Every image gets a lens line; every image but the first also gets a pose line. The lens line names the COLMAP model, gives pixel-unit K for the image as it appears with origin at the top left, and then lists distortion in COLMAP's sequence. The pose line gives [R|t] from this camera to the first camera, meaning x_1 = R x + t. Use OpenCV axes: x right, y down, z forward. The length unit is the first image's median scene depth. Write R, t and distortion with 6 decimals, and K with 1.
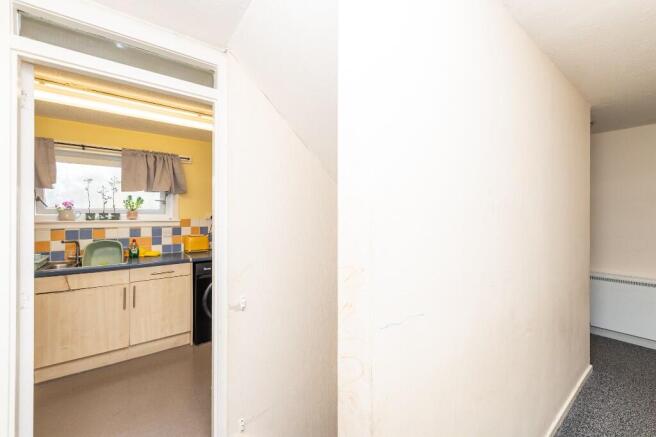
lens RADIAL K [[255.6, 0, 328.9], [0, 255.6, 213.2], [0, 0, 1]] dist [0.005761, -0.001928]
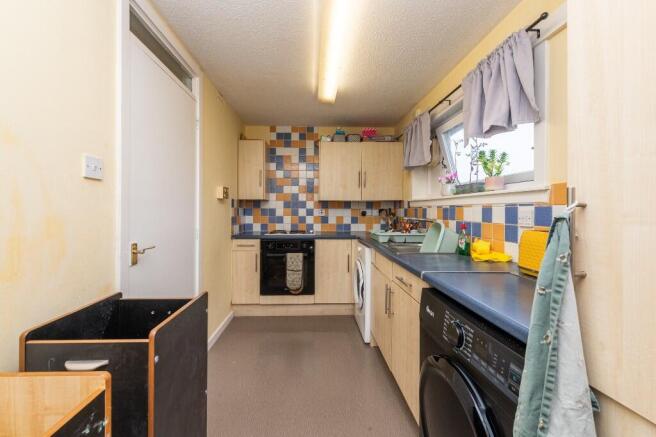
lens RADIAL K [[255.6, 0, 324.4], [0, 255.6, 211.4], [0, 0, 1]] dist [0.005761, -0.001928]
pose [[-0.551190, 0.005211, -0.834363, -0.084104], [0.003474, 0.999986, 0.003951, 0.066766], [0.834372, -0.000721, -0.551201, 1.024782]]
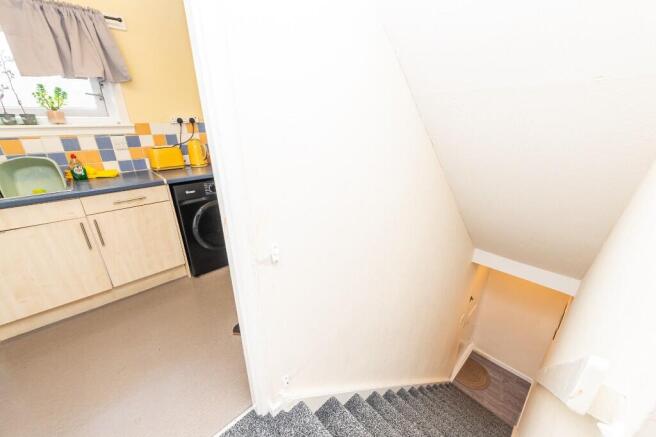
lens RADIAL K [[255.6, 0, 328.4], [0, 255.6, 220.2], [0, 0, 1]] dist [0.005761, -0.001928]
pose [[0.994951, -0.043046, 0.090659, -0.130886], [0.006481, 0.929015, 0.369984, 0.014172], [-0.100150, -0.367529, 0.924604, 0.209092]]
